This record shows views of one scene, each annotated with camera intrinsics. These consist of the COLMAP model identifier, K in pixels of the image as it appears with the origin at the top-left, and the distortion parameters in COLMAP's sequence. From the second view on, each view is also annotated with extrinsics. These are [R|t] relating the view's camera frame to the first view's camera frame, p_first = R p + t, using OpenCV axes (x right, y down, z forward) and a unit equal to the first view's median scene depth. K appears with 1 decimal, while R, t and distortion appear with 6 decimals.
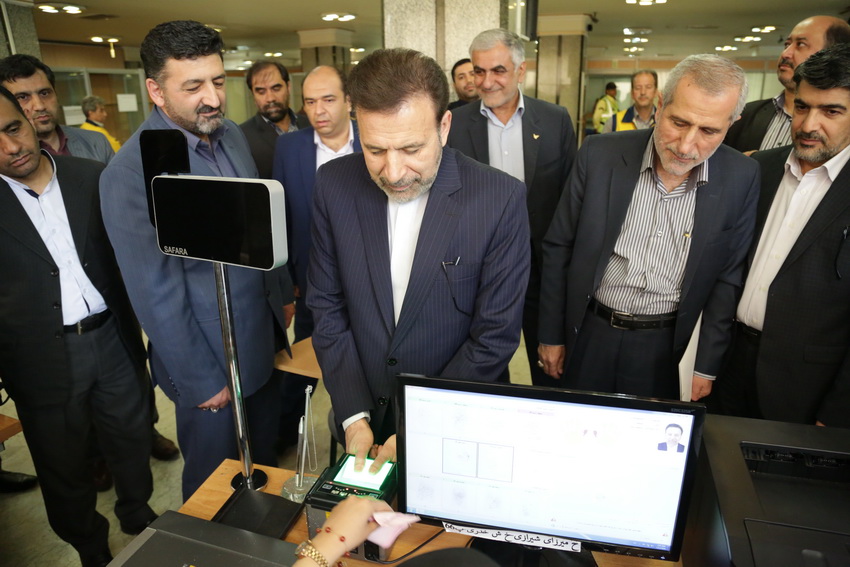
lens RADIAL K [[572.3, 0, 426.2], [0, 572.3, 279.7], [0, 0, 1]] dist [-0.120254, 0.063805]
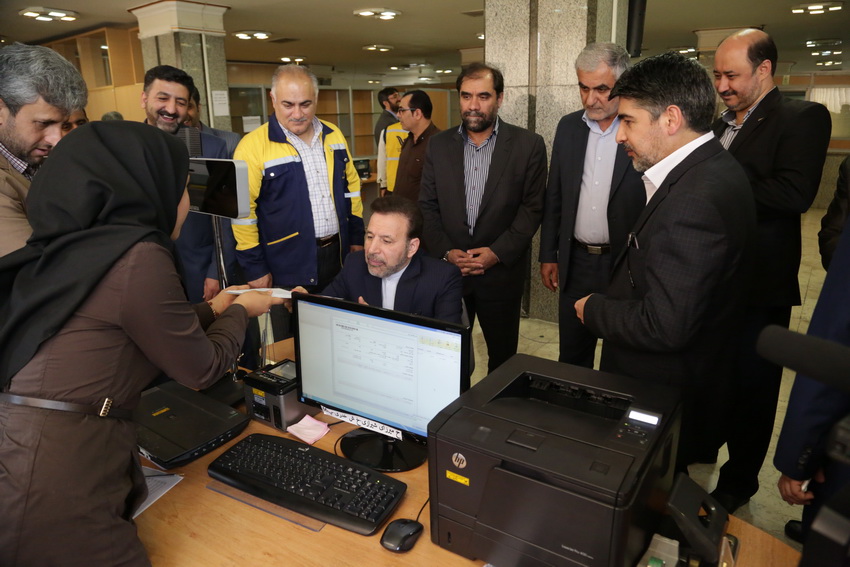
lens RADIAL K [[572.4, 0, 425.0], [0, 572.4, 283.5], [0, 0, 1]] dist [-0.121996, 0.063067]
pose [[0.953257, 0.086116, -0.289629, 0.176339], [-0.092158, 0.995718, -0.007261, 0.031398], [0.287764, 0.033614, 0.957111, -0.076032]]
